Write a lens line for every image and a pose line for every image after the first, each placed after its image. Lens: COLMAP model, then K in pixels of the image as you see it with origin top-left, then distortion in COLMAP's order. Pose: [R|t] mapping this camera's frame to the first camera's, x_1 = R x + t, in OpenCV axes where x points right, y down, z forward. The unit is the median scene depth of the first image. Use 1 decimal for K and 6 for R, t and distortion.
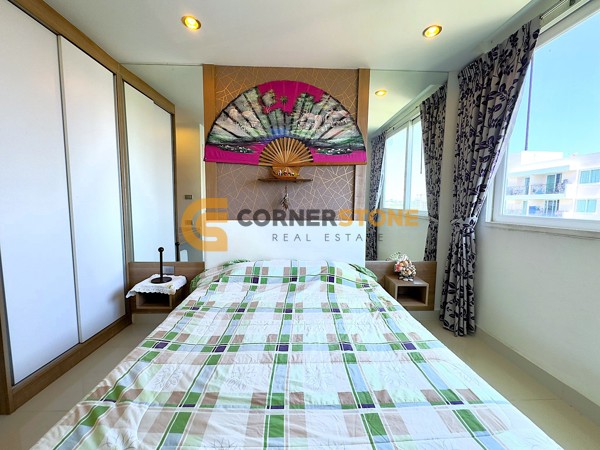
lens RADIAL K [[239.6, 0, 301.5], [0, 239.6, 224.3], [0, 0, 1]] dist [-0.001072, 0.000569]
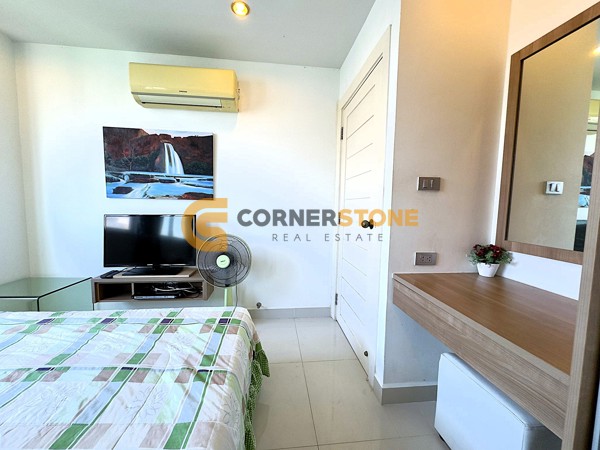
lens RADIAL K [[239.6, 0, 300.2], [0, 239.6, 225.6], [0, 0, 1]] dist [-0.001072, 0.000569]
pose [[-0.997123, -0.021313, -0.072737, -0.492883], [-0.033428, 0.984938, 0.169647, -0.047737], [0.068026, 0.171590, -0.982817, 0.852898]]
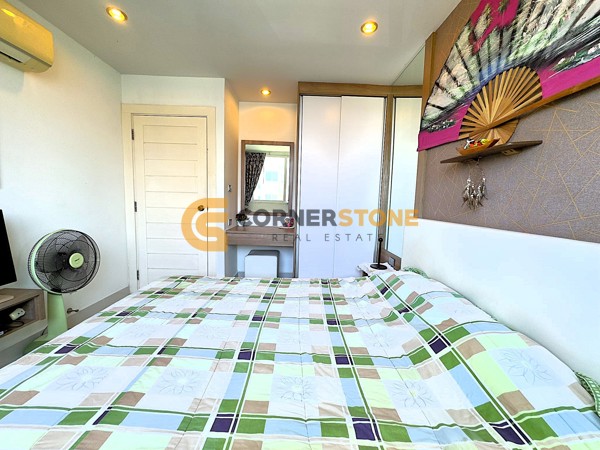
lens RADIAL K [[239.6, 0, 297.4], [0, 239.6, 223.7], [0, 0, 1]] dist [-0.001072, 0.000569]
pose [[-0.026977, 0.087744, -0.995778, 0.588210], [-0.117461, 0.988961, 0.090325, -0.027415], [0.992711, 0.119402, -0.016373, 0.679179]]
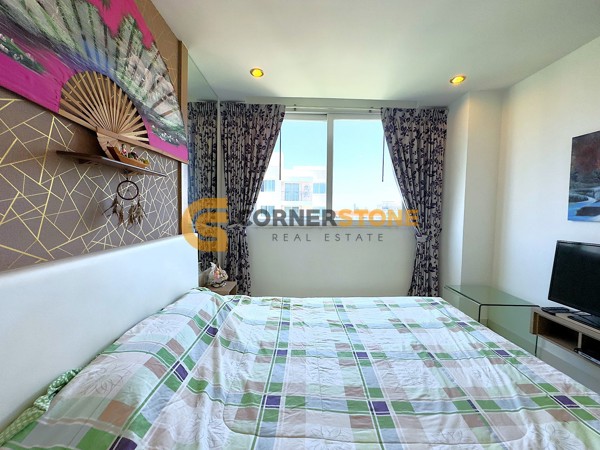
lens RADIAL K [[239.6, 0, 298.2], [0, 239.6, 224.3], [0, 0, 1]] dist [-0.001072, 0.000569]
pose [[0.026229, -0.061848, 0.997741, -0.639464], [0.074984, 0.995394, 0.059731, -0.076259], [-0.996840, 0.073248, 0.030746, 0.709399]]
